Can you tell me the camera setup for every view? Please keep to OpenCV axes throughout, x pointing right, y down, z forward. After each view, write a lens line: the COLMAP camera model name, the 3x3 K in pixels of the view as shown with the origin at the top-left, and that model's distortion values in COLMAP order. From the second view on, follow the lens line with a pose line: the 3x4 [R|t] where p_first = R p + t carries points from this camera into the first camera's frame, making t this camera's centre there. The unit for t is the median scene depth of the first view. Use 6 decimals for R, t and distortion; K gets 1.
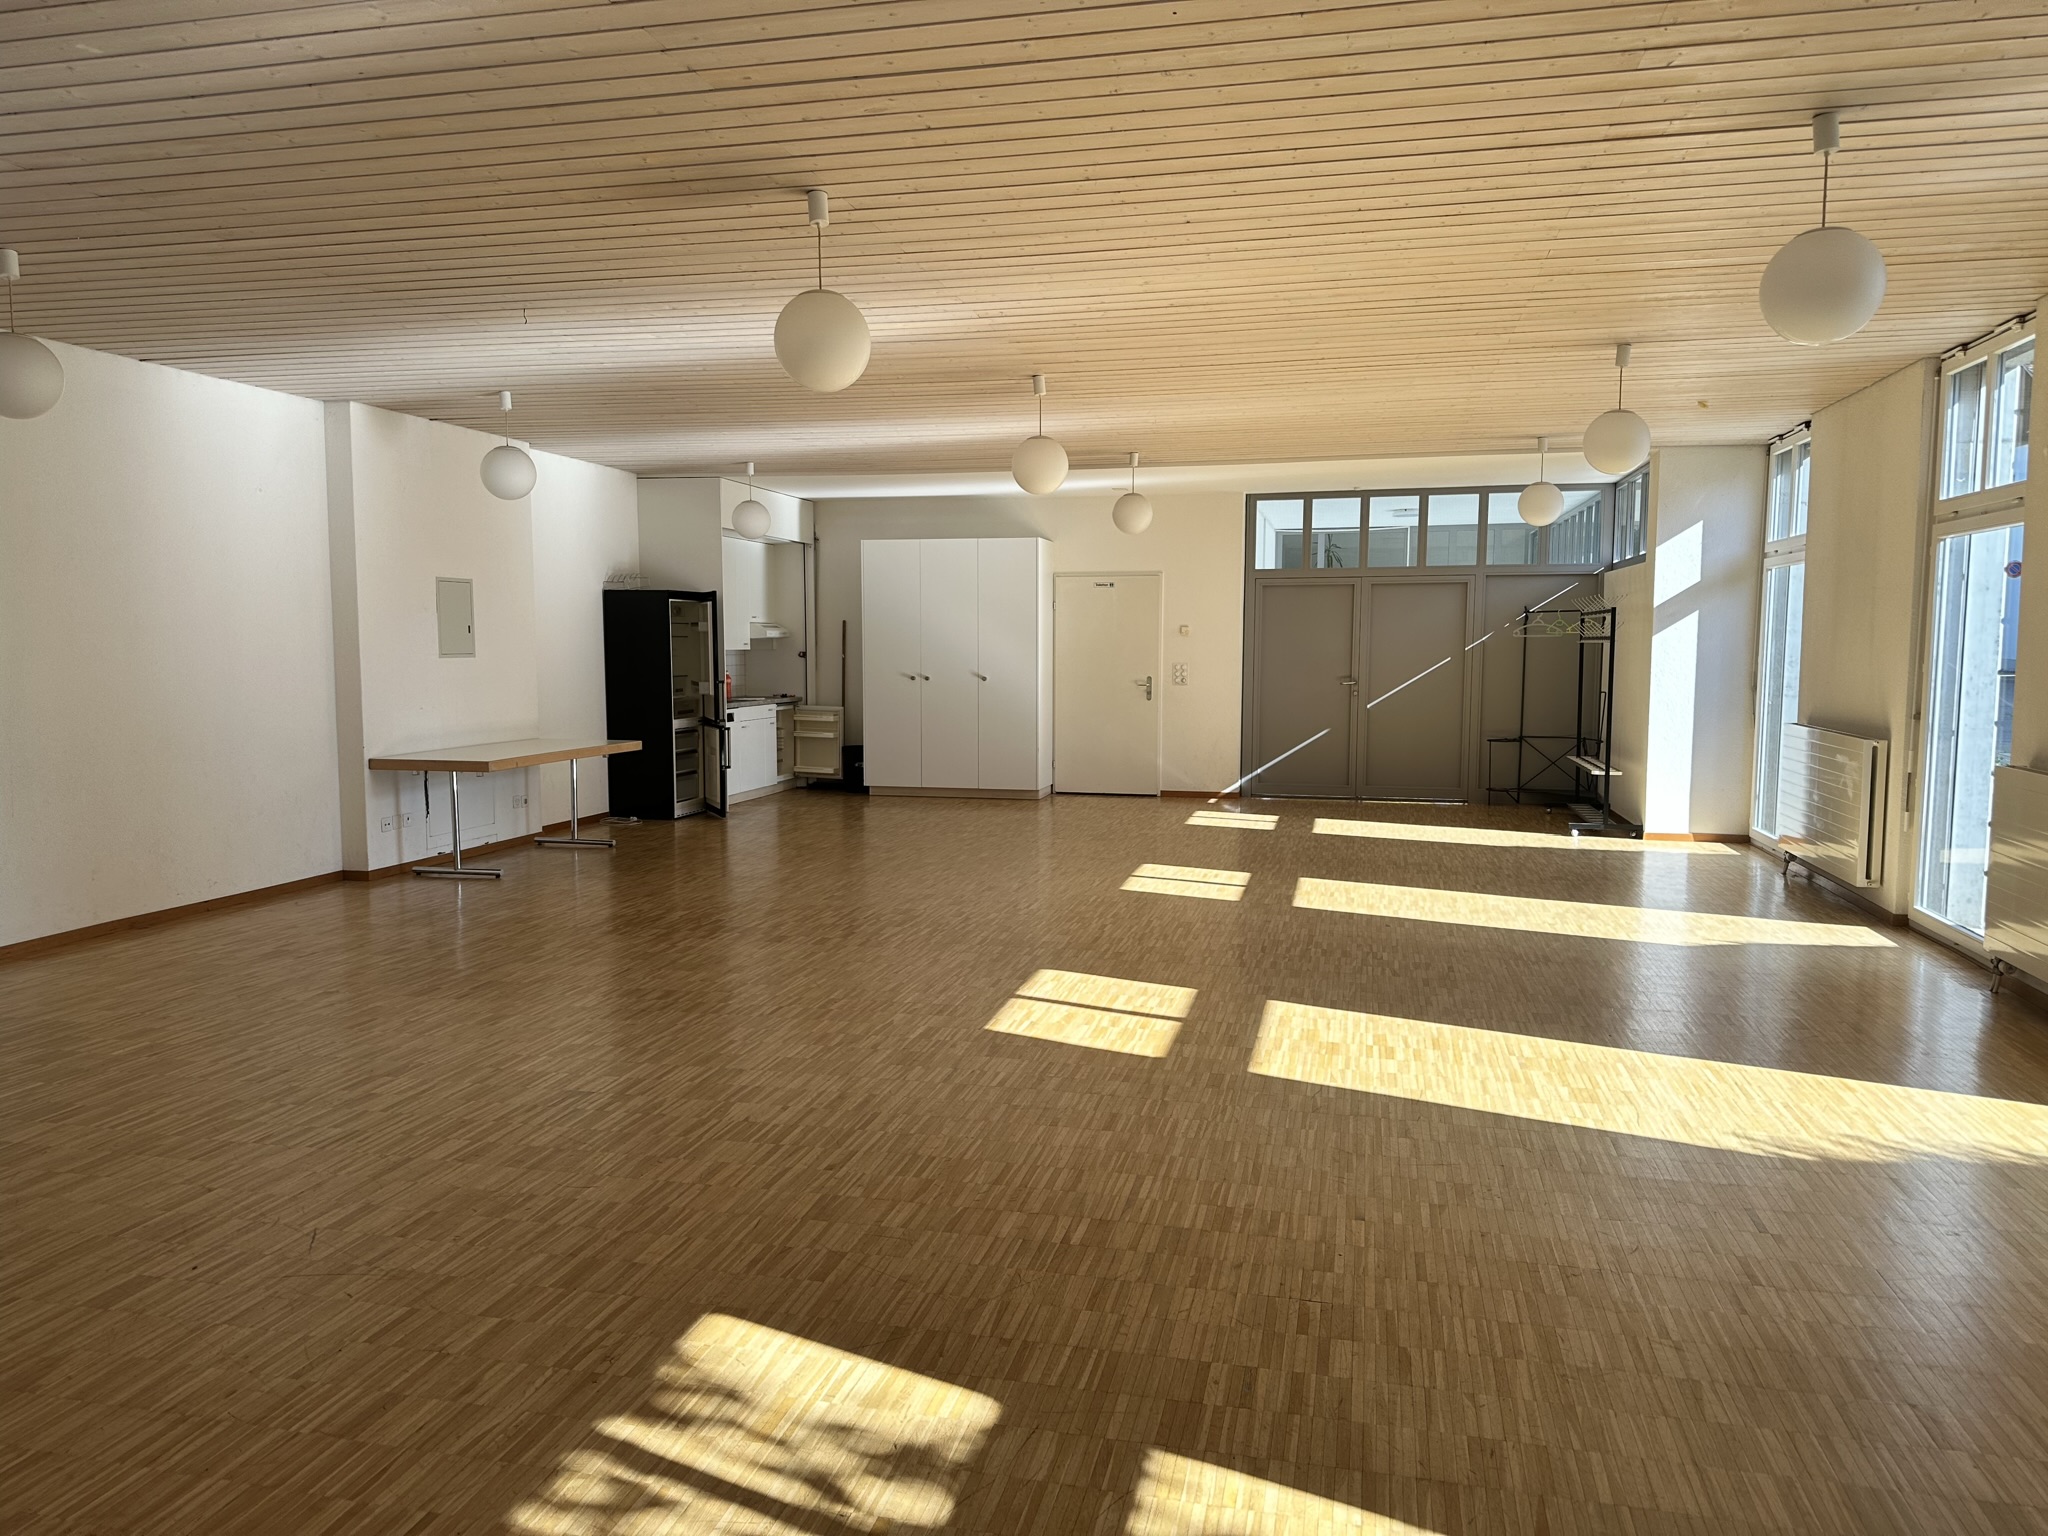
lens RADIAL K [[1472.1, 0, 1024.0], [0, 1472.1, 768.0], [0, 0, 1]] dist [-0.014465, -0.004183]
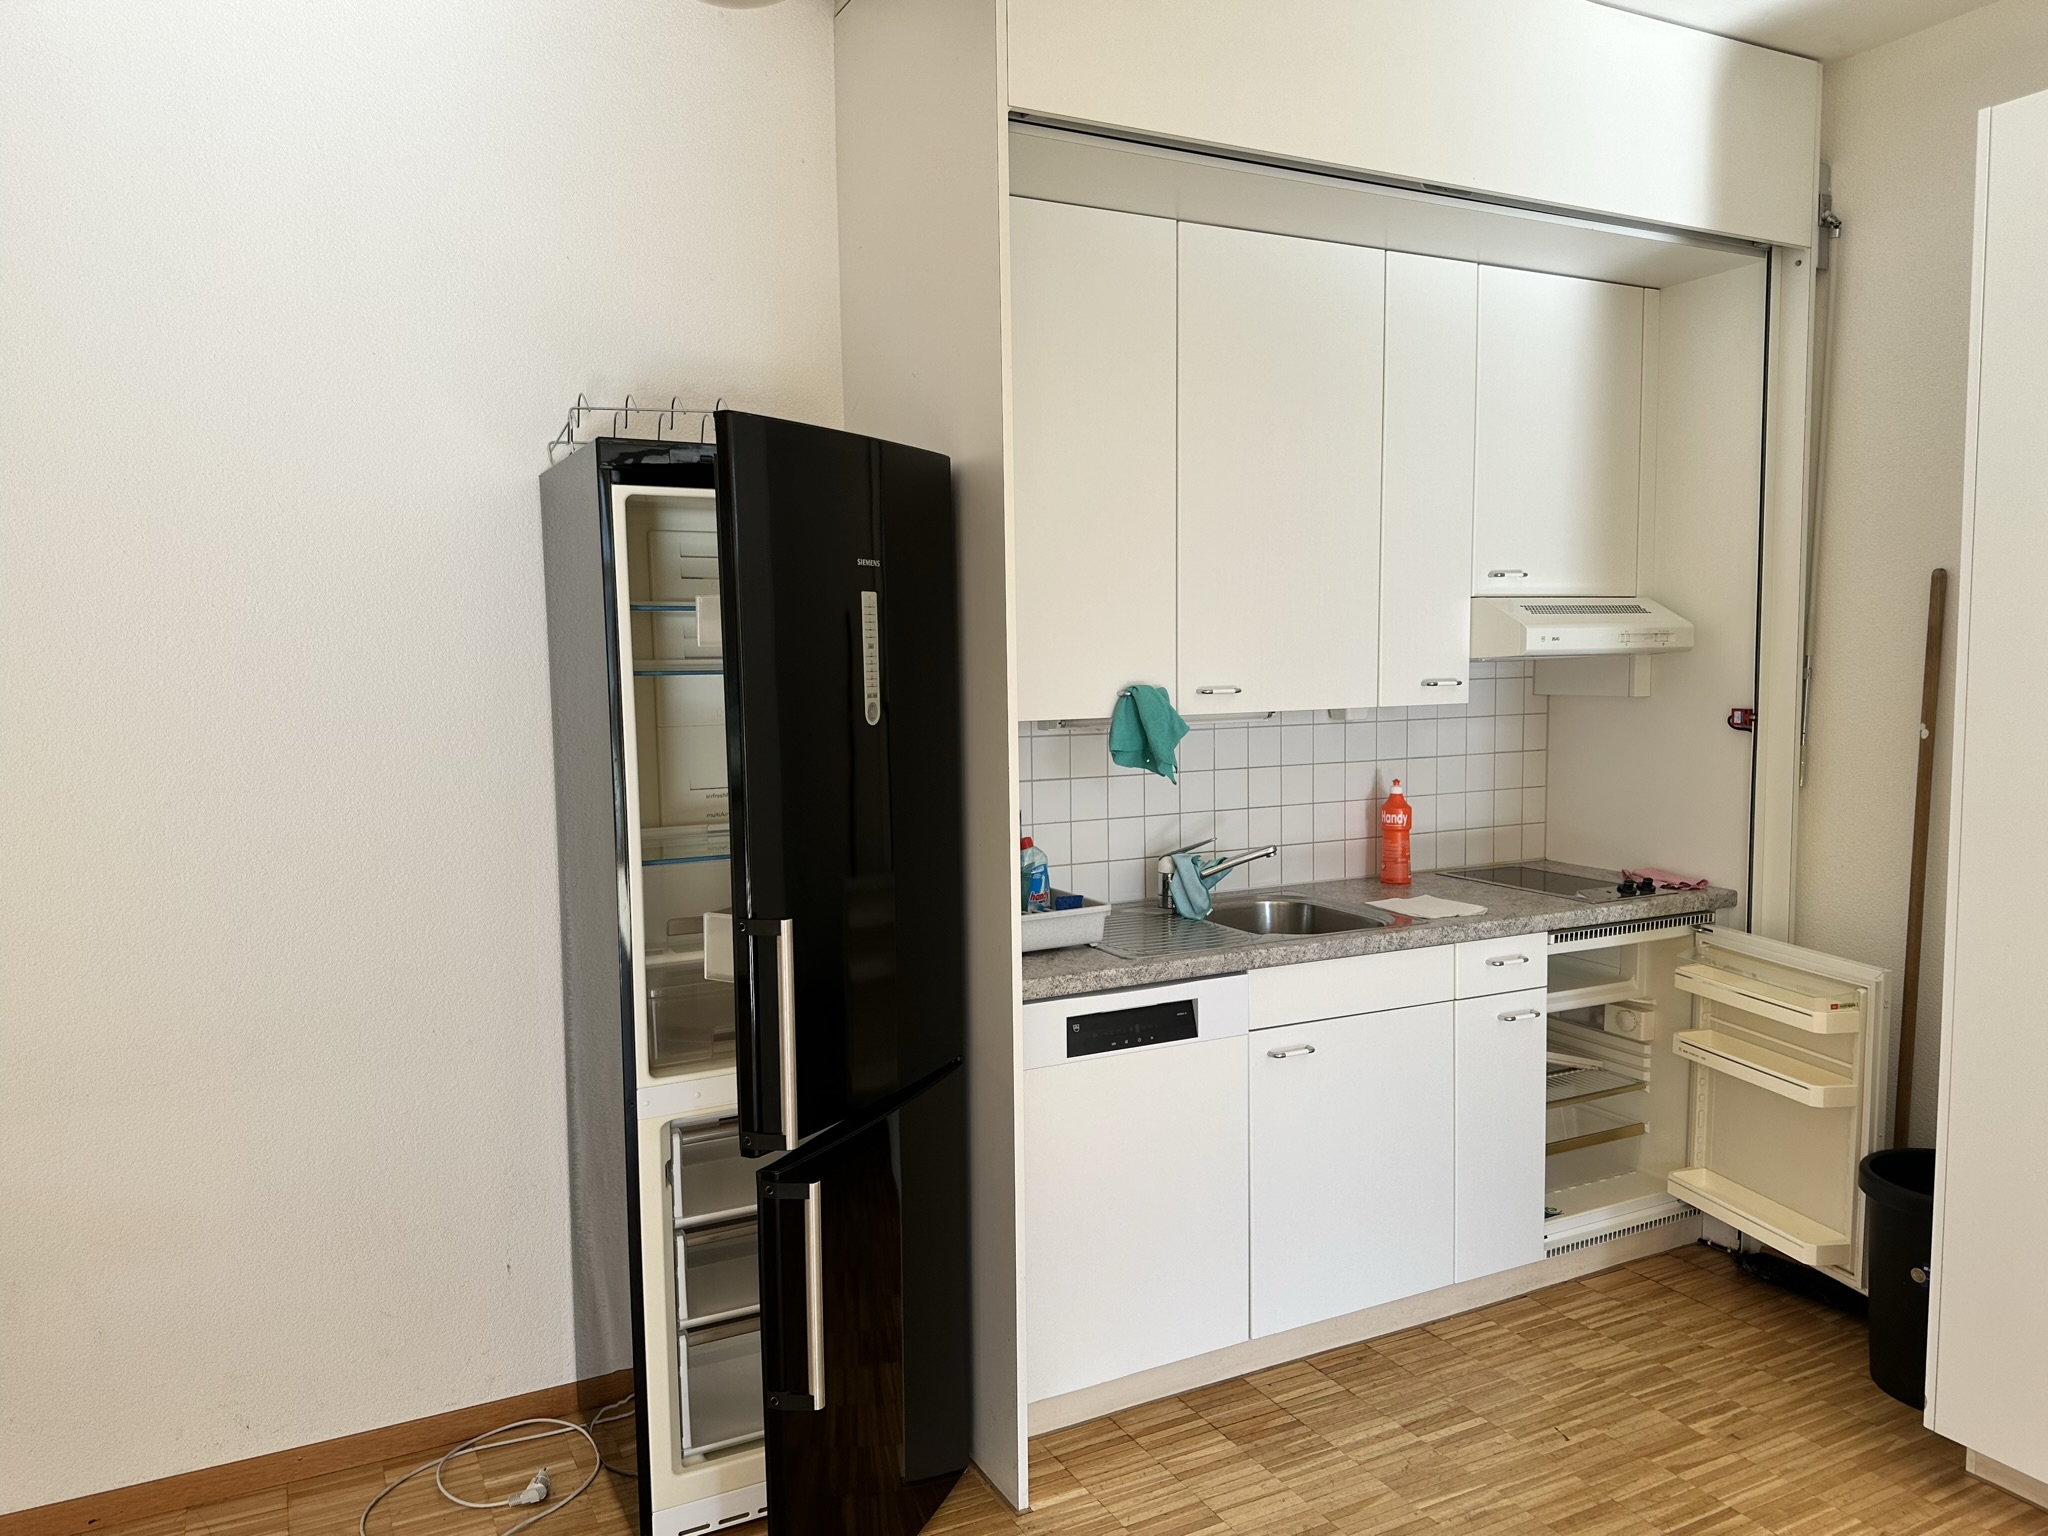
lens RADIAL K [[1472.1, 0, 1024.0], [0, 1472.1, 768.0], [0, 0, 1]] dist [-0.014465, -0.004183]
pose [[0.659363, 0.061765, -0.749283, -0.047716], [-0.060304, 0.997753, 0.029180, -0.069621], [0.749402, 0.025944, 0.661606, 0.759957]]
